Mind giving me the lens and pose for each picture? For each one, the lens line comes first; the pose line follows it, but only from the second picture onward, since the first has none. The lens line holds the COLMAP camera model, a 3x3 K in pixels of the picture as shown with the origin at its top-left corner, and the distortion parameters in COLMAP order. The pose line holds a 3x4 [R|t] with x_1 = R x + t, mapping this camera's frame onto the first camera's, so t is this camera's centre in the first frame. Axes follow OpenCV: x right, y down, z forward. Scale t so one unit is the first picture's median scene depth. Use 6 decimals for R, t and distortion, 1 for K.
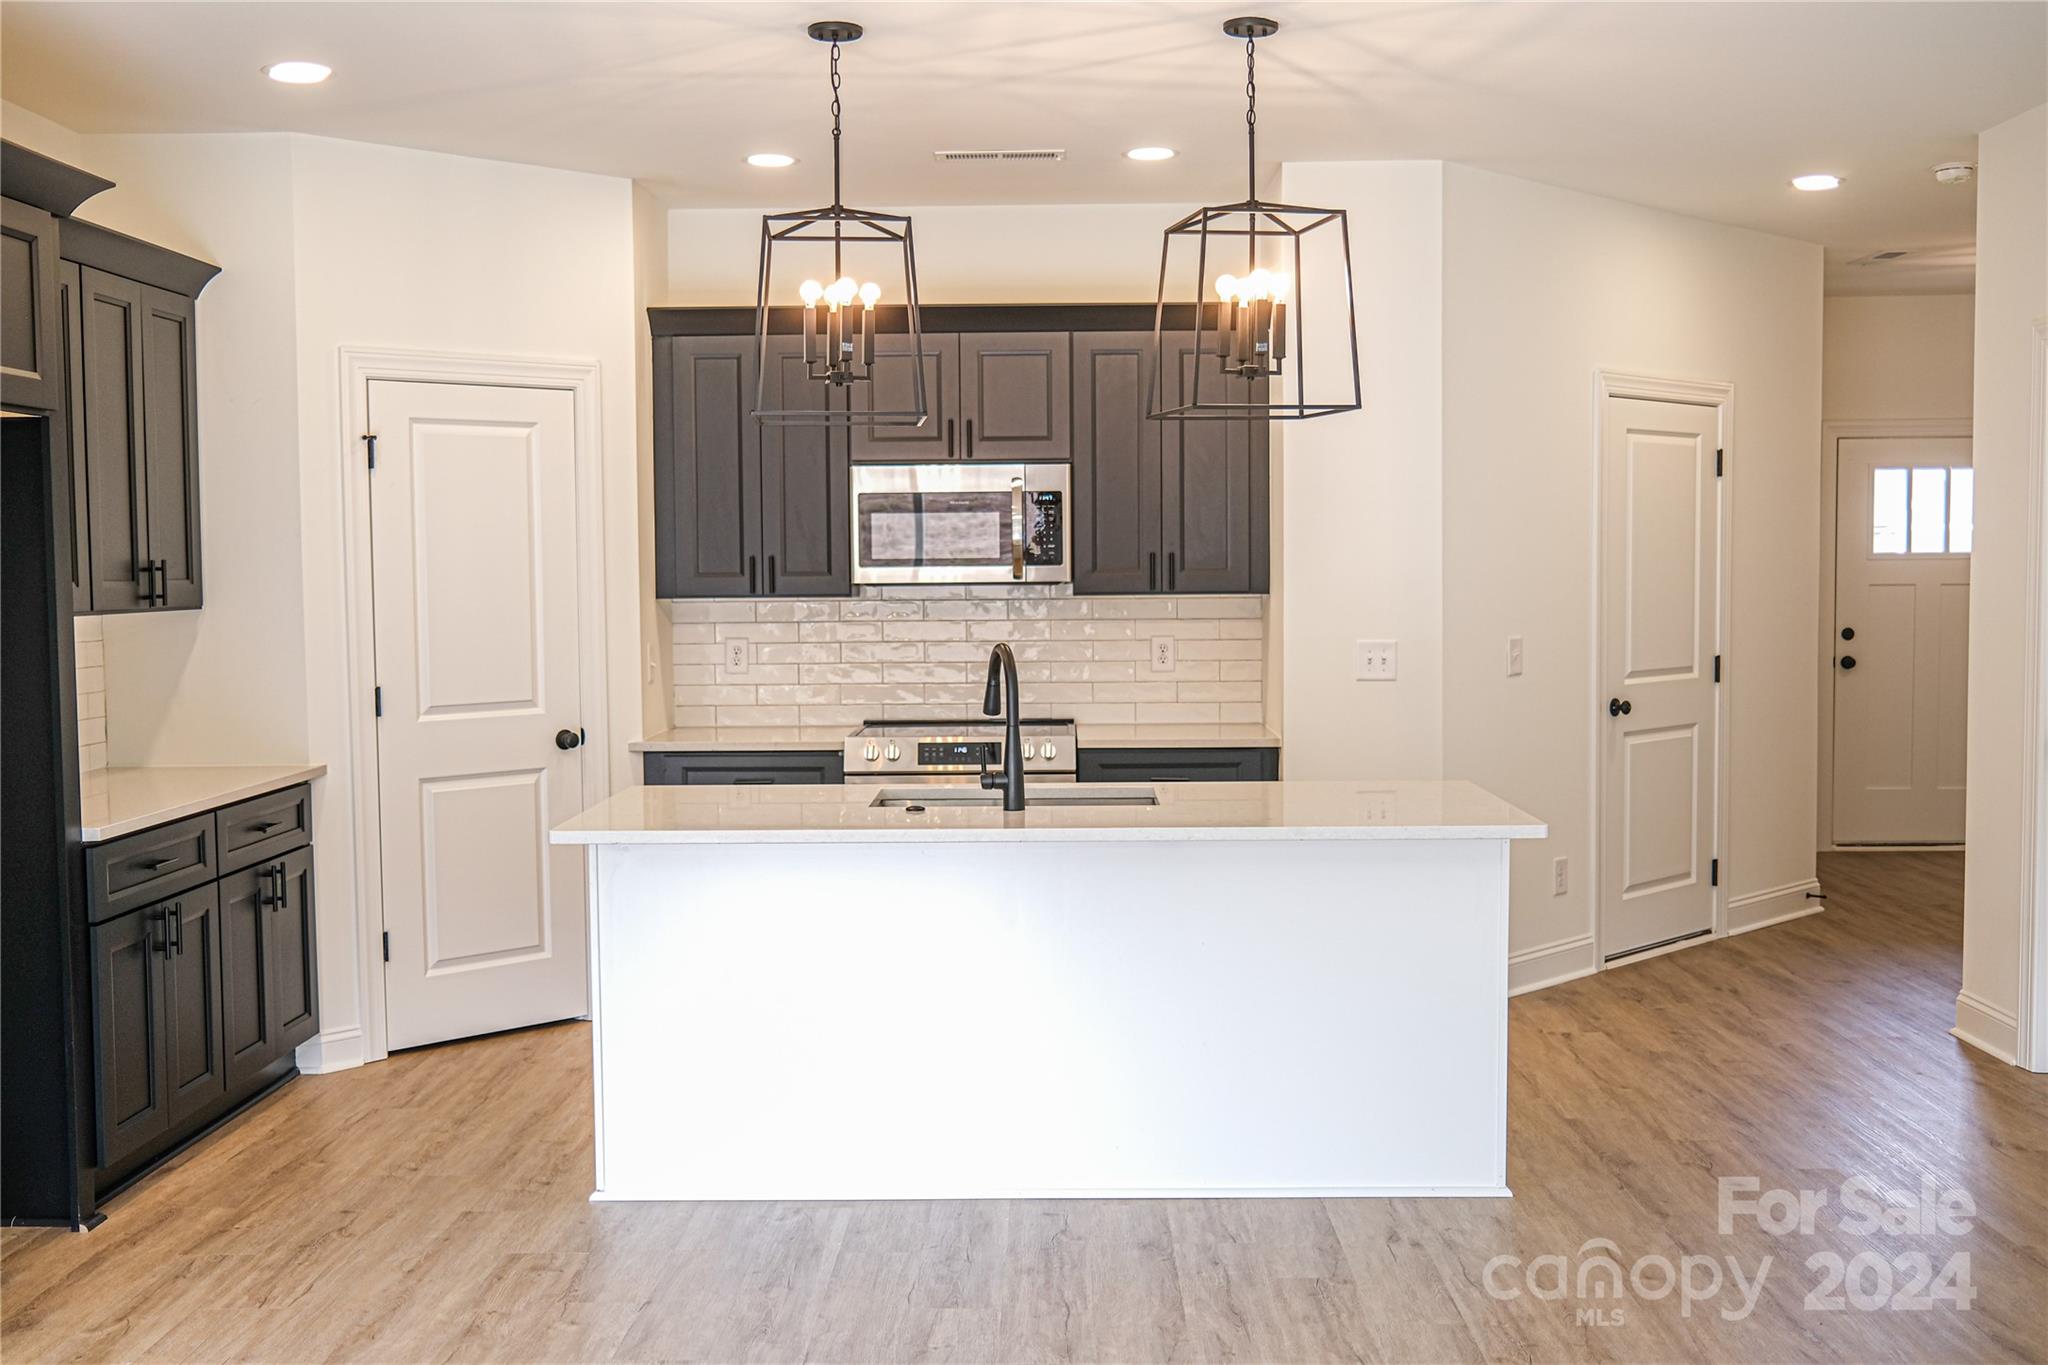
lens RADIAL K [[2053.5, 0, 1024.0], [0, 2053.5, 682.5], [0, 0, 1]] dist [-0.016003, 0.004192]
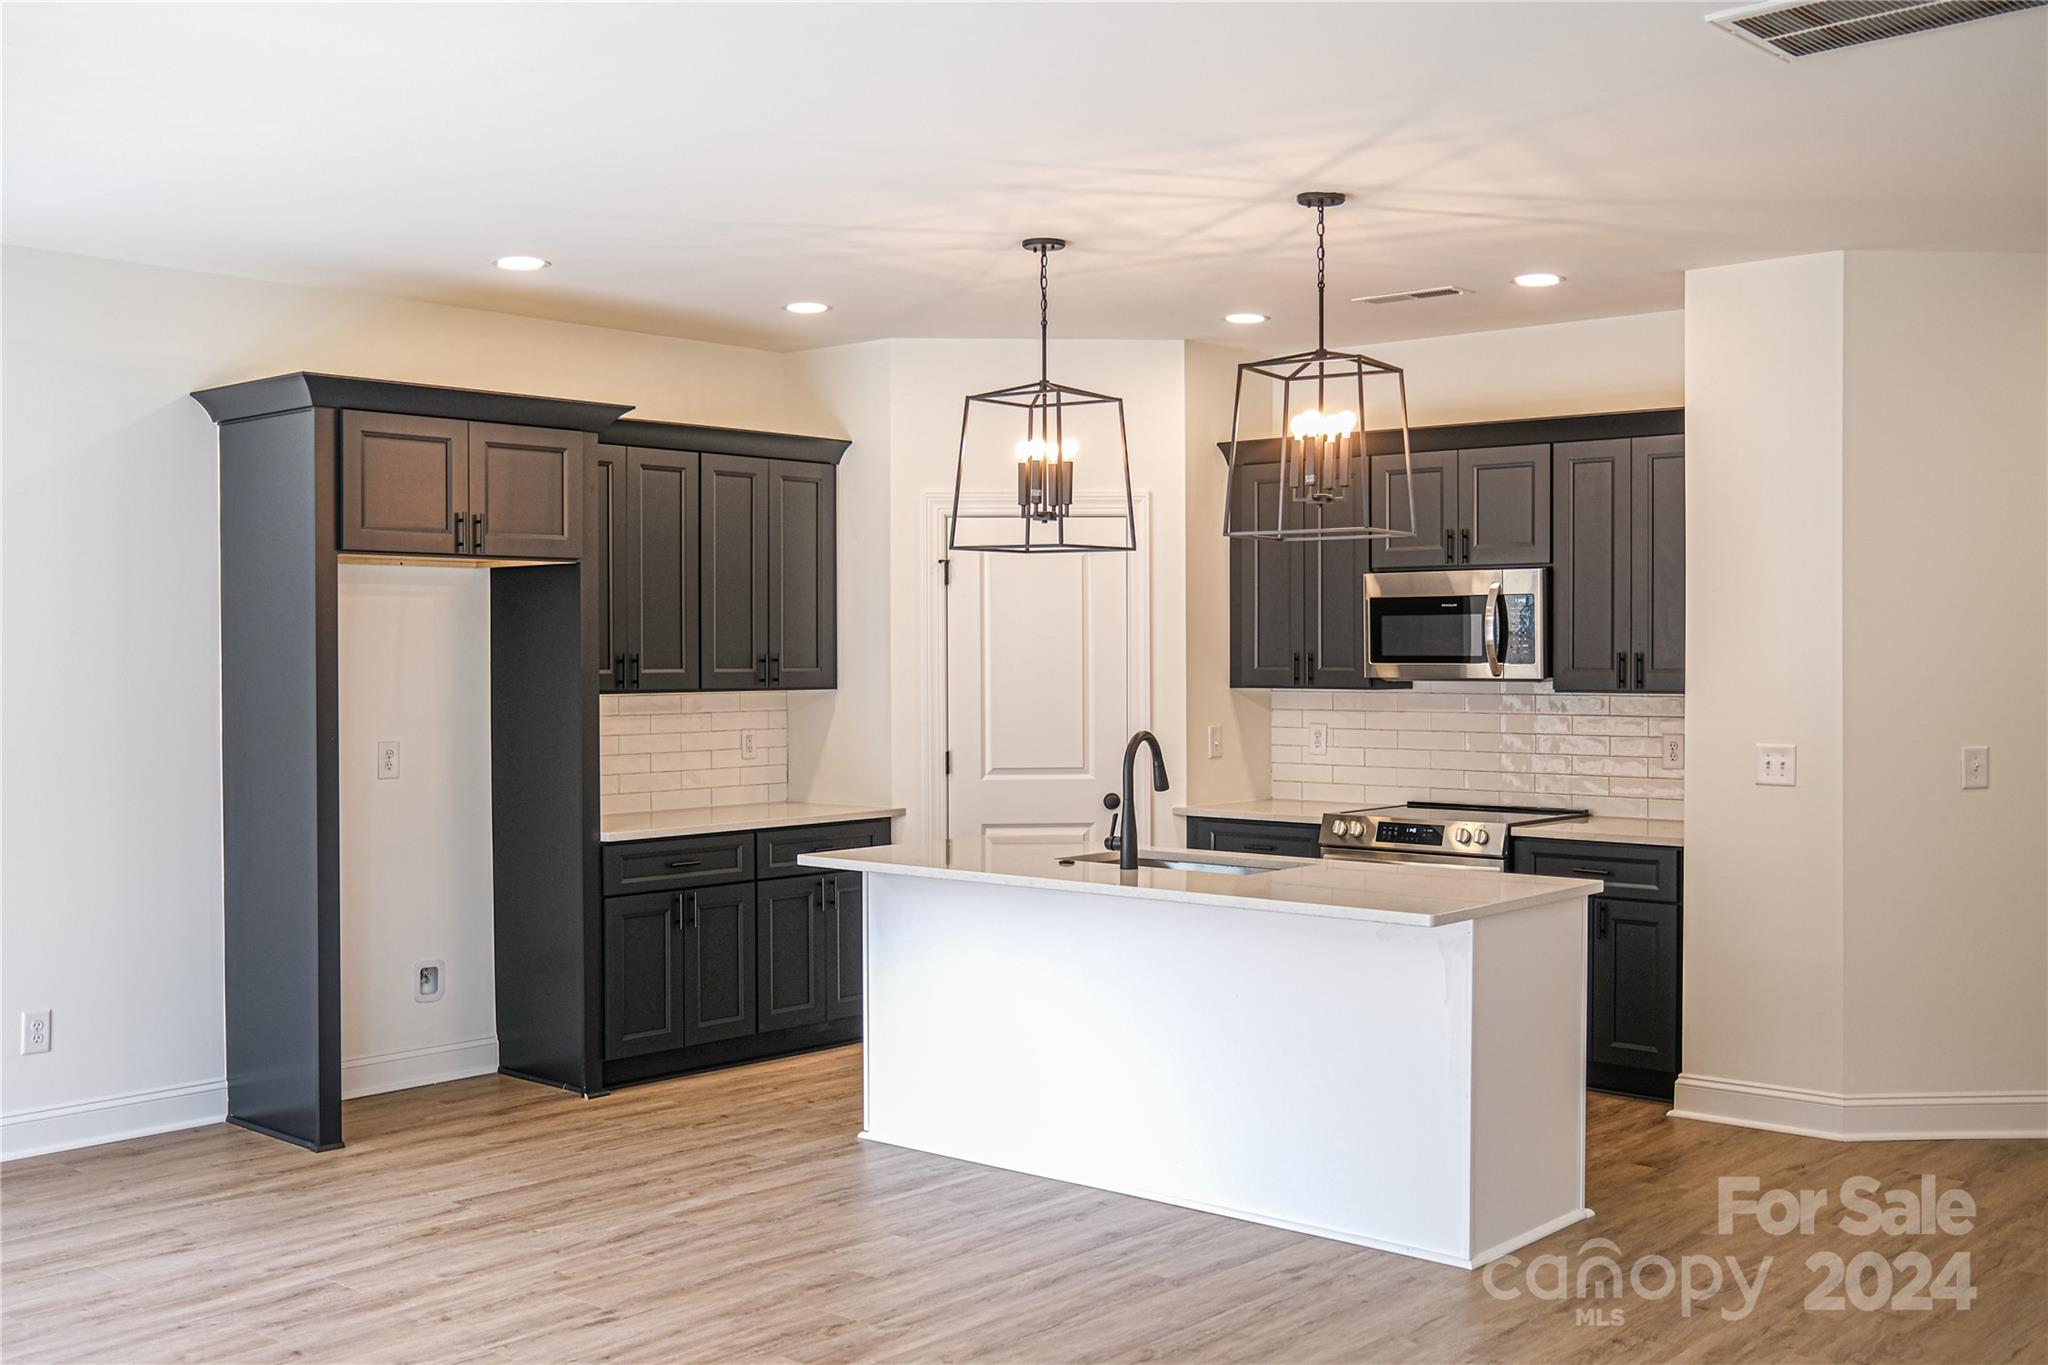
lens RADIAL K [[2053.5, 0, 1024.0], [0, 2053.5, 682.5], [0, 0, 1]] dist [-0.016003, 0.004192]
pose [[0.770126, 0.016979, -0.637666, 0.515674], [-0.042153, 0.998815, -0.024314, -0.010991], [0.636498, 0.045605, 0.769929, 0.019505]]
